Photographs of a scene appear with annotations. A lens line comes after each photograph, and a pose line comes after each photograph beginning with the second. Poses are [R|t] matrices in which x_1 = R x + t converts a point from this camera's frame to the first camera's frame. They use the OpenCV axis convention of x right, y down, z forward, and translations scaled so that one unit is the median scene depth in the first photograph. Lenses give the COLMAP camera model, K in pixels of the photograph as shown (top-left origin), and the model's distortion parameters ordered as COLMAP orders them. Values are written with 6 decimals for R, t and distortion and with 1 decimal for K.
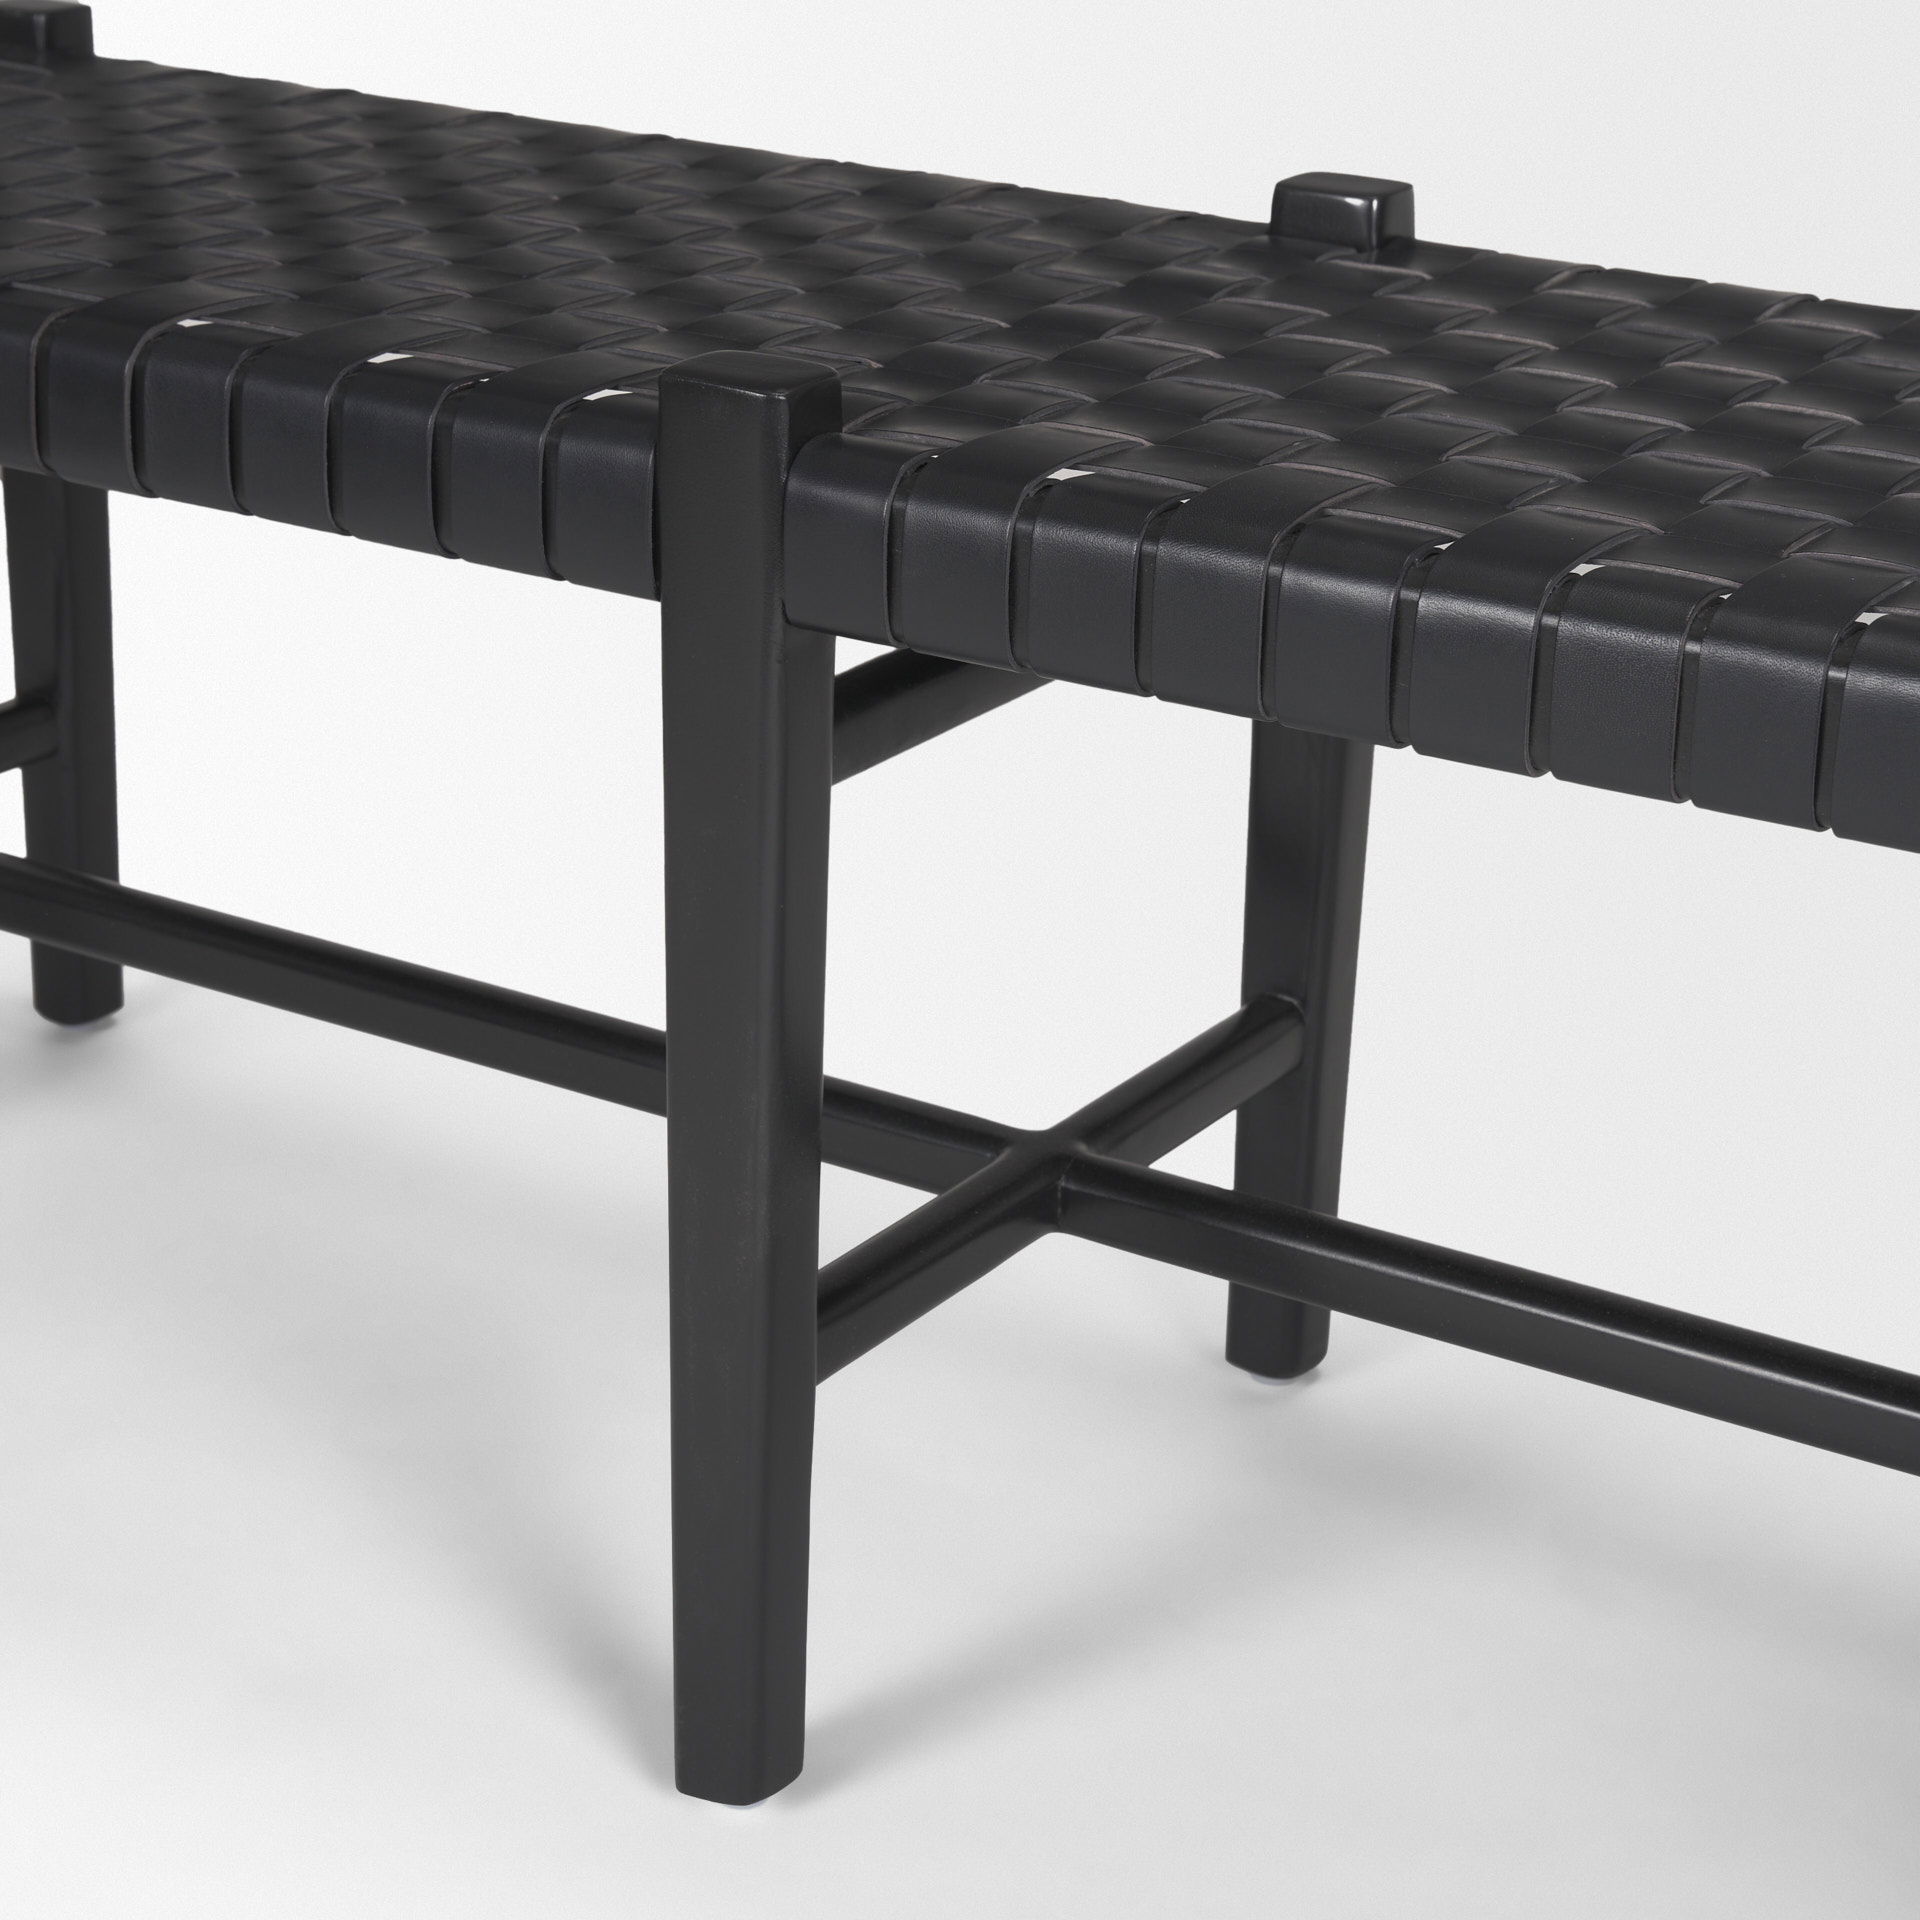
lens RADIAL K [[3992.9, 0, 960.0], [0, 3992.9, 960.0], [0, 0, 1]] dist [0.048150, 0.016939]
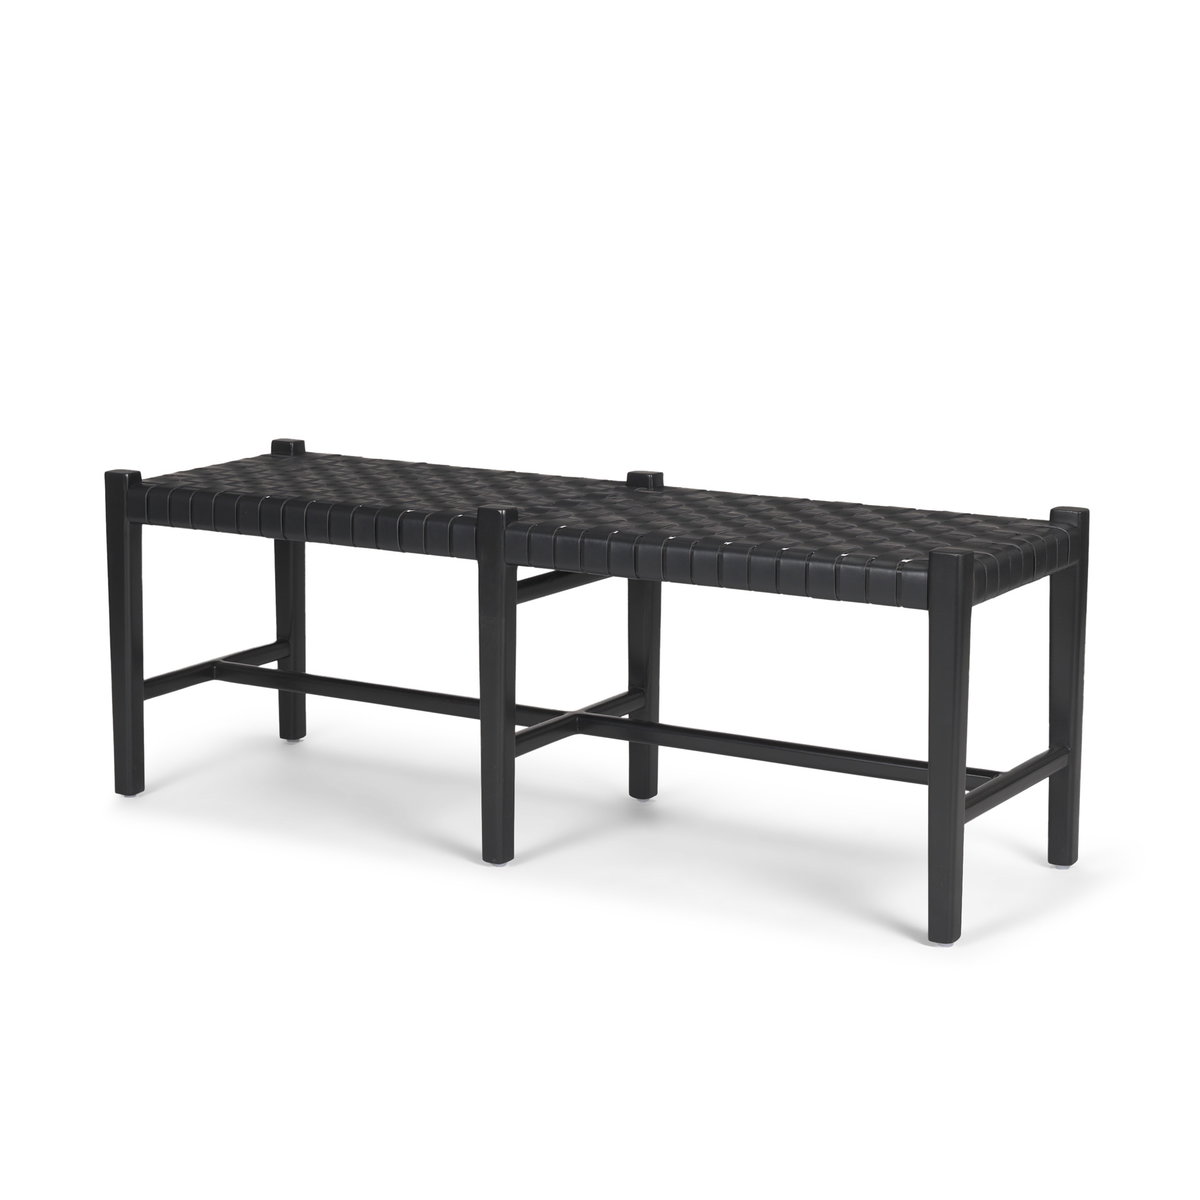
lens RADIAL K [[2495.6, 0, 600.0], [0, 2495.6, 600.0], [0, 0, 1]] dist [0.048150, 0.016939]
pose [[0.999626, -0.026629, 0.006211, 0.036277], [0.027298, 0.985092, -0.169849, 0.355941], [-0.001595, 0.169955, 0.985451, -1.439268]]
